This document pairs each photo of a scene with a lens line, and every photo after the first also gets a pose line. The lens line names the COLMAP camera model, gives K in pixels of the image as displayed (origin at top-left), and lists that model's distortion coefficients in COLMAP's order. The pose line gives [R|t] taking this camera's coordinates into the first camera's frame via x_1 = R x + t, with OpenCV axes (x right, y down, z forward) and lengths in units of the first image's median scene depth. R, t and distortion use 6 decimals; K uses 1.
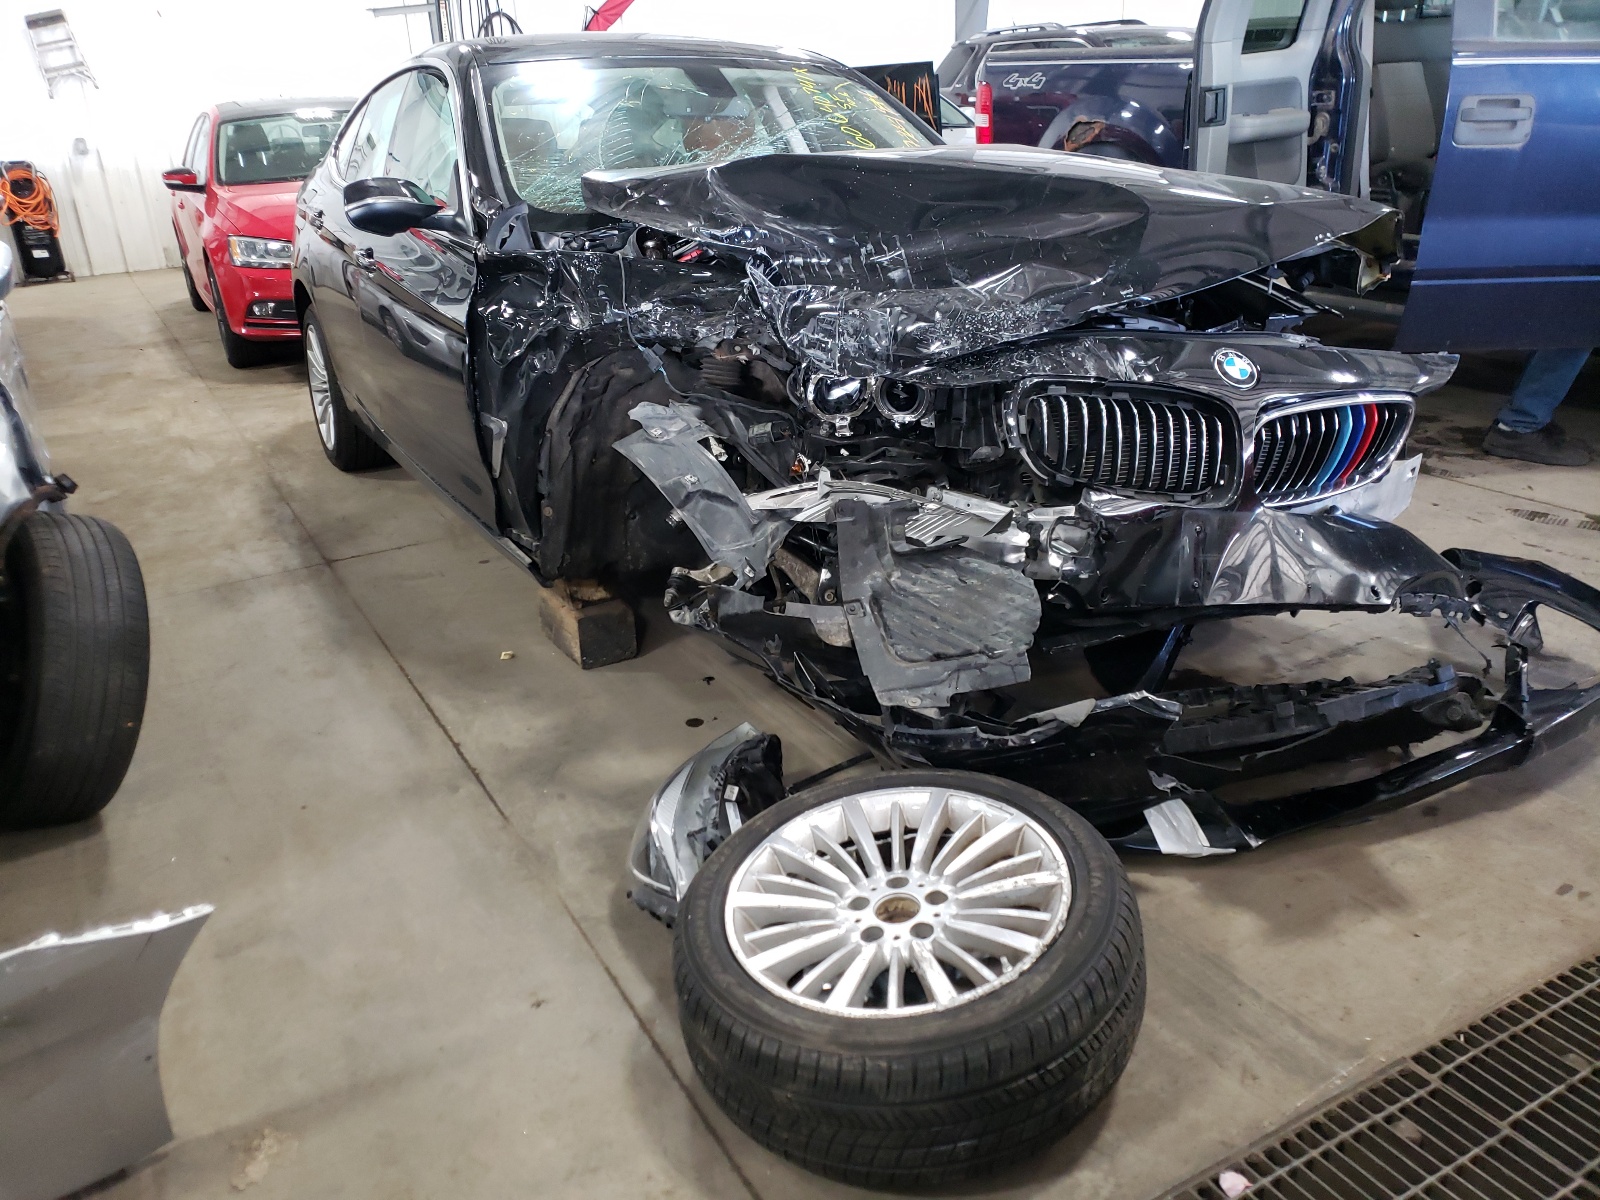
lens RADIAL K [[1363.0, 0, 800.0], [0, 1363.0, 600.0], [0, 0, 1]] dist [0.074735, -0.129152]
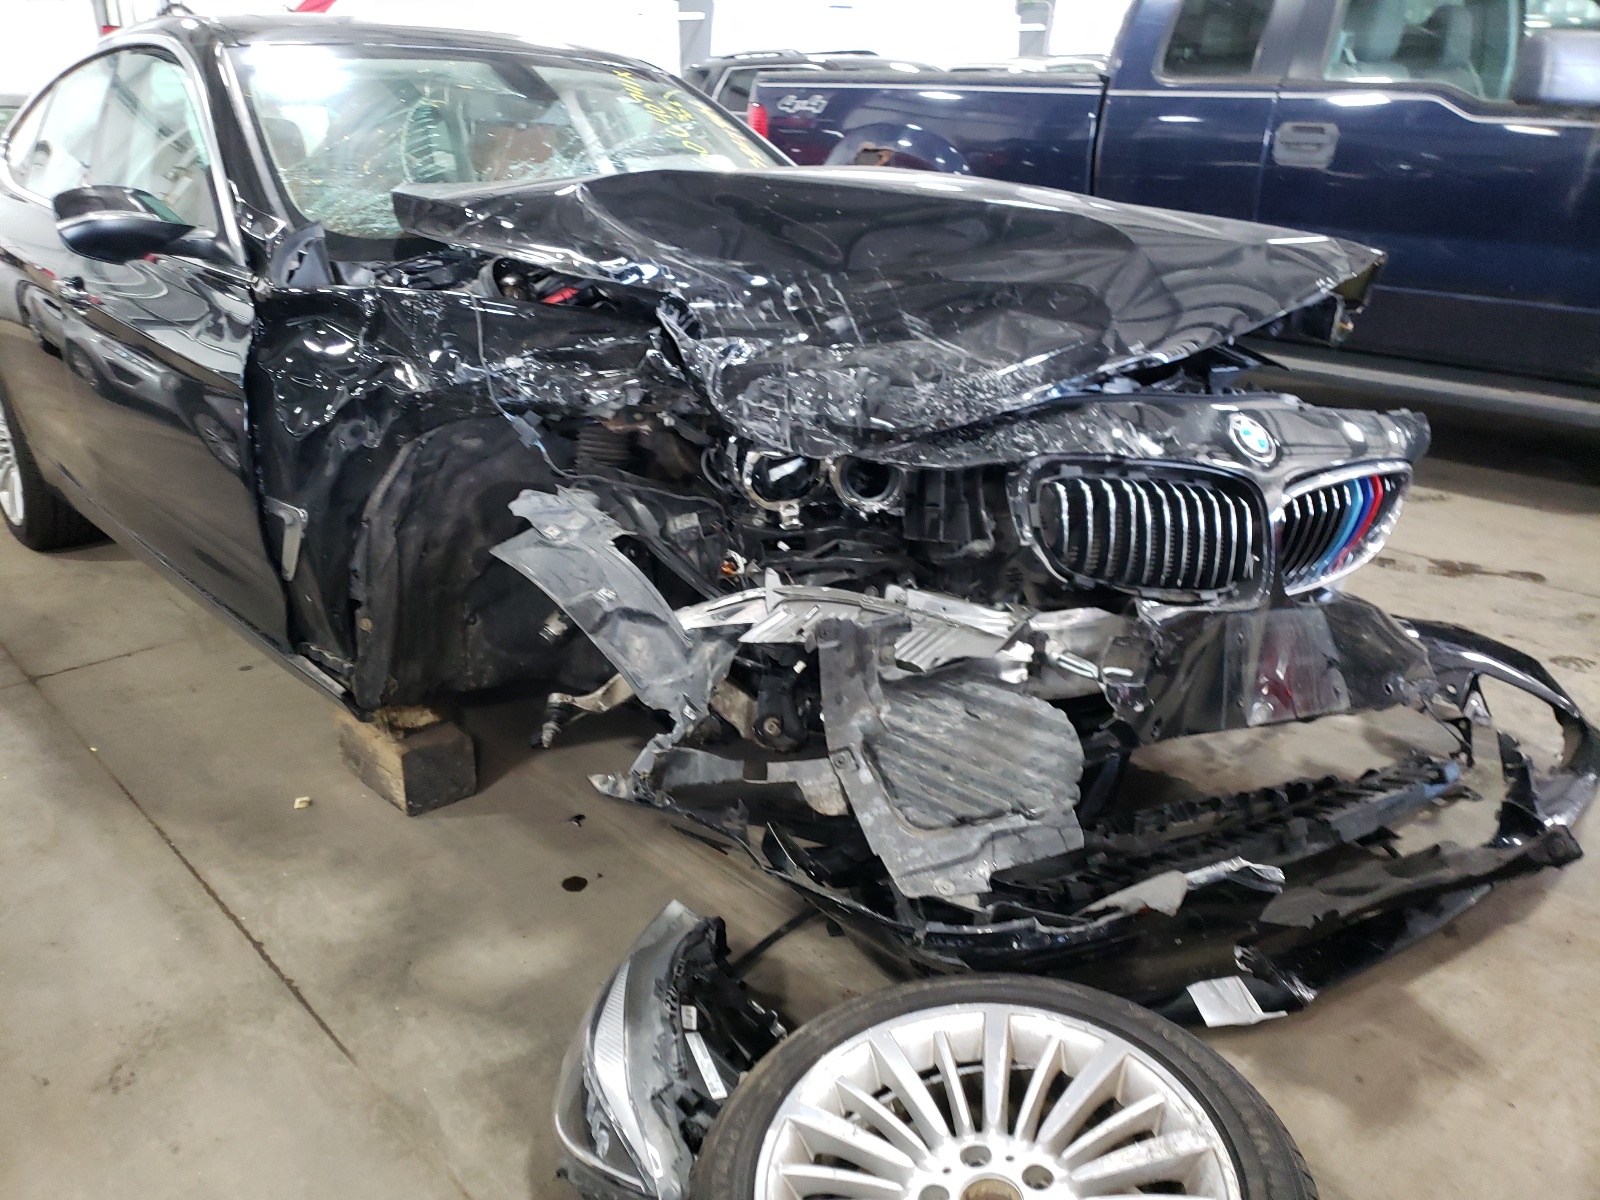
lens RADIAL K [[1325.4, 0, 800.0], [0, 1325.4, 600.0], [0, 0, 1]] dist [0.015161, -0.004770]
pose [[0.972642, -0.043330, 0.228233, -0.138423], [0.045047, 0.998982, -0.002320, -0.076952], [-0.227900, 0.012538, 0.973604, 0.256748]]
